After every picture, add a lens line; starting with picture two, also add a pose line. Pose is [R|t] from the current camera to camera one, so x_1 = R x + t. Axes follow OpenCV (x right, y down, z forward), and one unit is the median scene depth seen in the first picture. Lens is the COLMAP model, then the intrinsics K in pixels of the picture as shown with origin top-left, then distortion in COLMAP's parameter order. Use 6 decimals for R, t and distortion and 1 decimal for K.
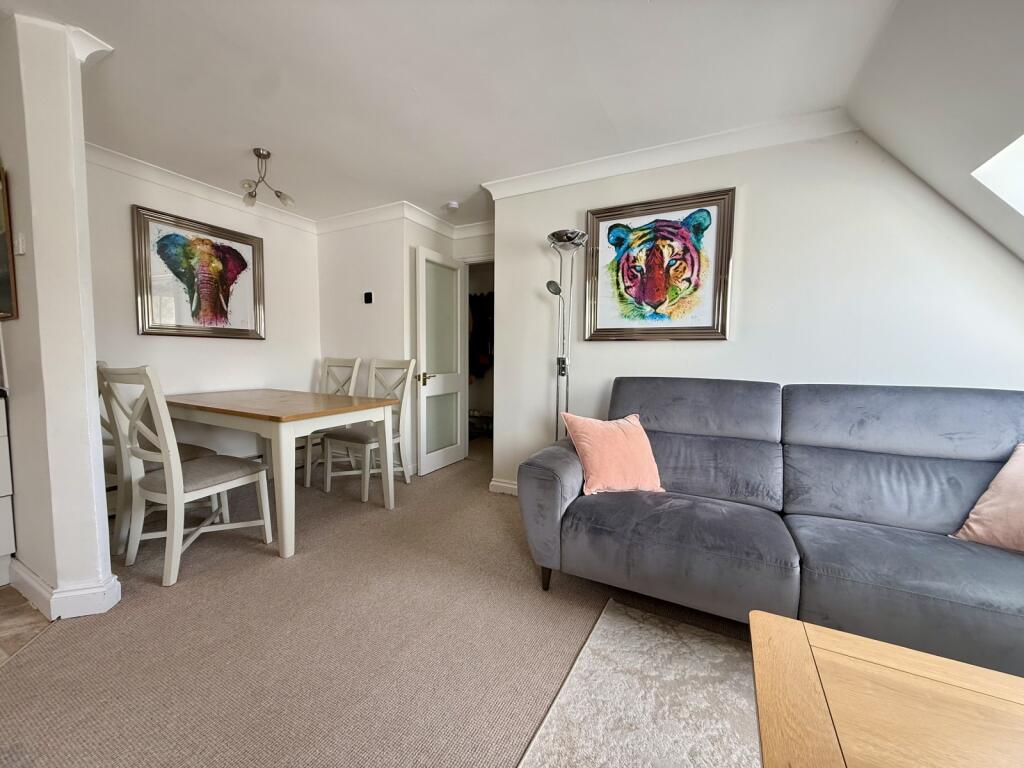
lens RADIAL K [[417.3, 0, 511.1], [0, 417.3, 384.1], [0, 0, 1]] dist [-0.000188, 0.000380]
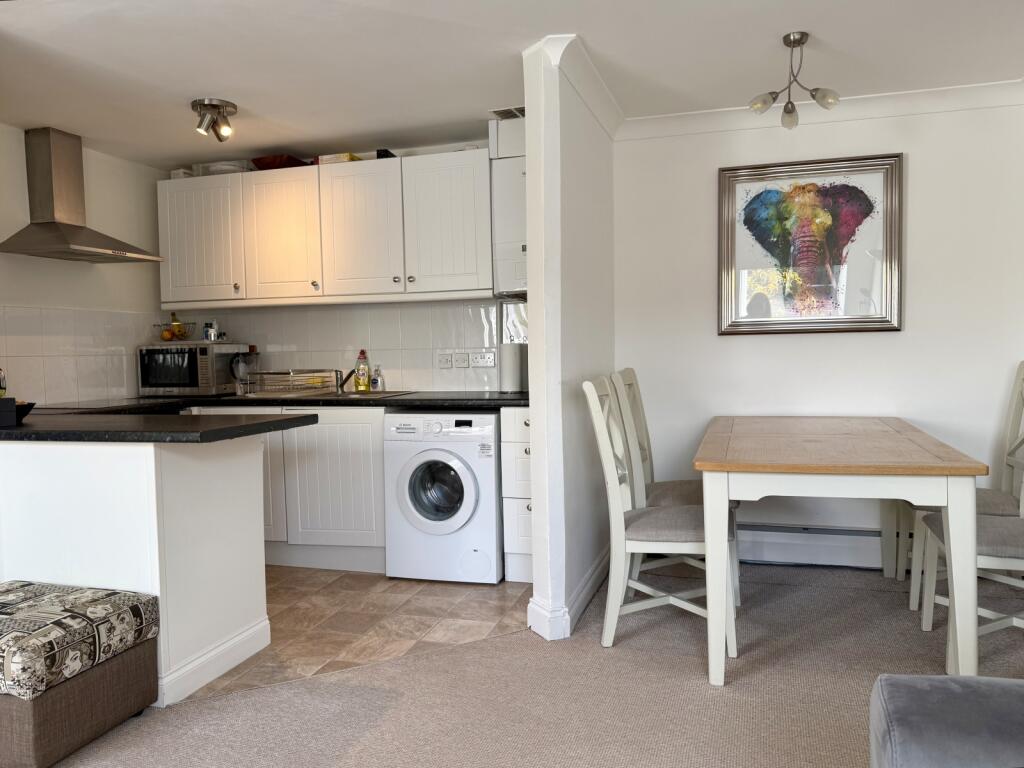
lens RADIAL K [[775.8, 0, 508.7], [0, 775.8, 389.5], [0, 0, 1]] dist [0.012182, 0.002589]
pose [[0.169623, 0.035413, -0.984873, 0.423056], [-0.040622, 0.998756, 0.028916, -0.041033], [0.984672, 0.035103, 0.170850, 0.346619]]
